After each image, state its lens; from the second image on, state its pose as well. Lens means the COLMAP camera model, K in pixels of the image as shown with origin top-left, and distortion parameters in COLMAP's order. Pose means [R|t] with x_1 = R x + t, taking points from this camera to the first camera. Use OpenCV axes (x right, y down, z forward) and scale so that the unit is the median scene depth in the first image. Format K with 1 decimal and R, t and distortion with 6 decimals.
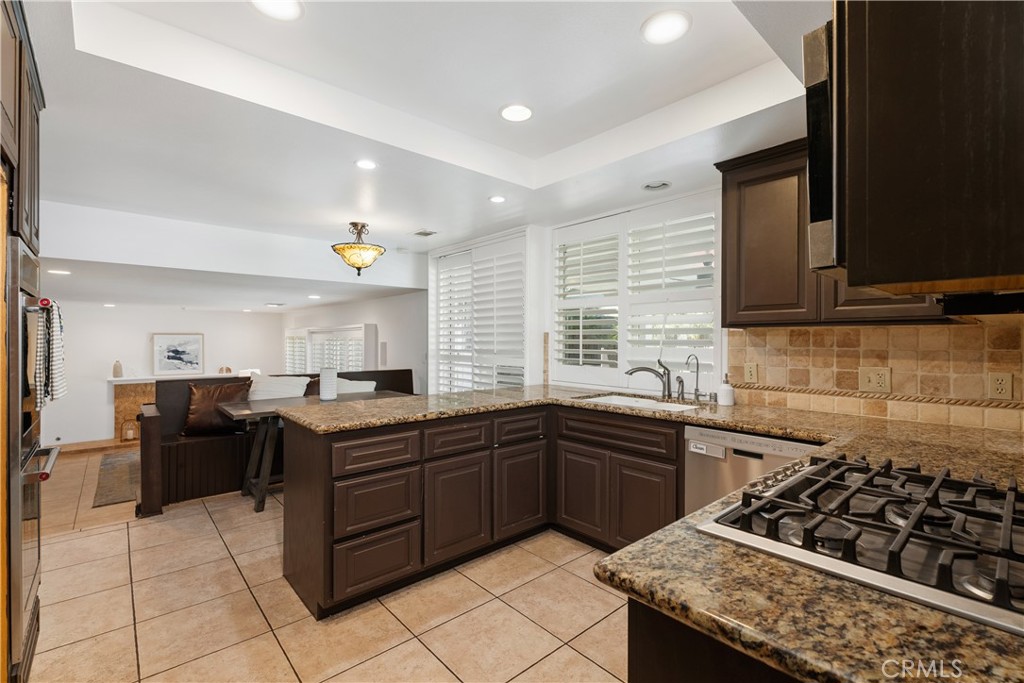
lens RADIAL K [[462.6, 0, 512.3], [0, 462.6, 328.2], [0, 0, 1]] dist [-0.000100, 0.000068]
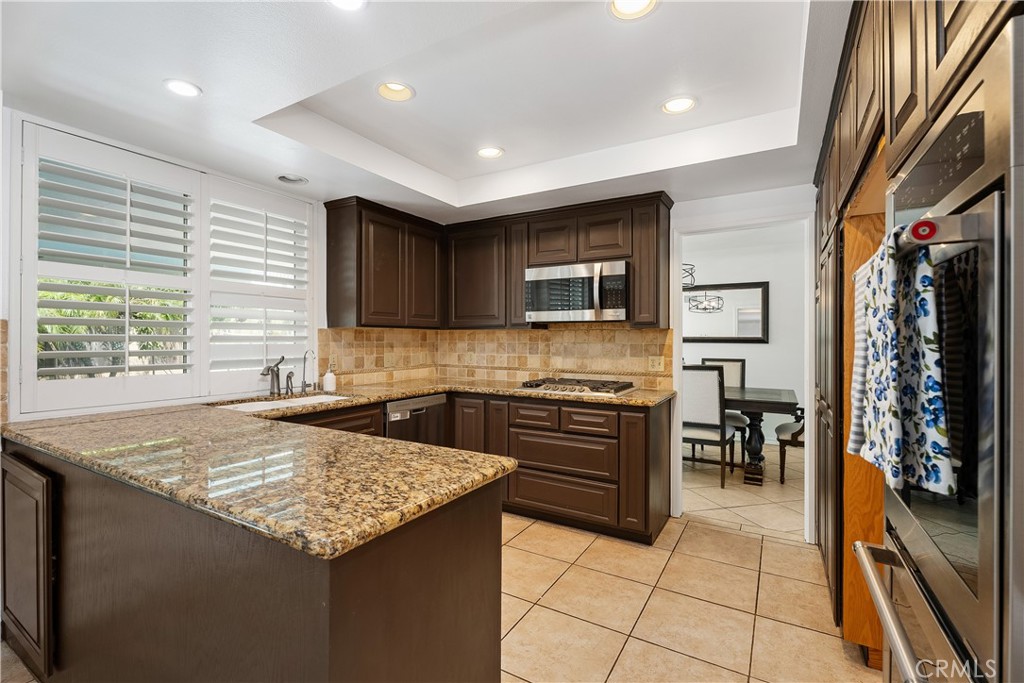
lens RADIAL K [[462.6, 0, 512.3], [0, 462.6, 328.2], [0, 0, 1]] dist [-0.000100, 0.000068]
pose [[-0.285692, 0.018902, 0.958135, -0.832409], [-0.028496, 0.999196, -0.028209, 0.024936], [-0.957898, -0.035362, -0.284923, 0.898466]]
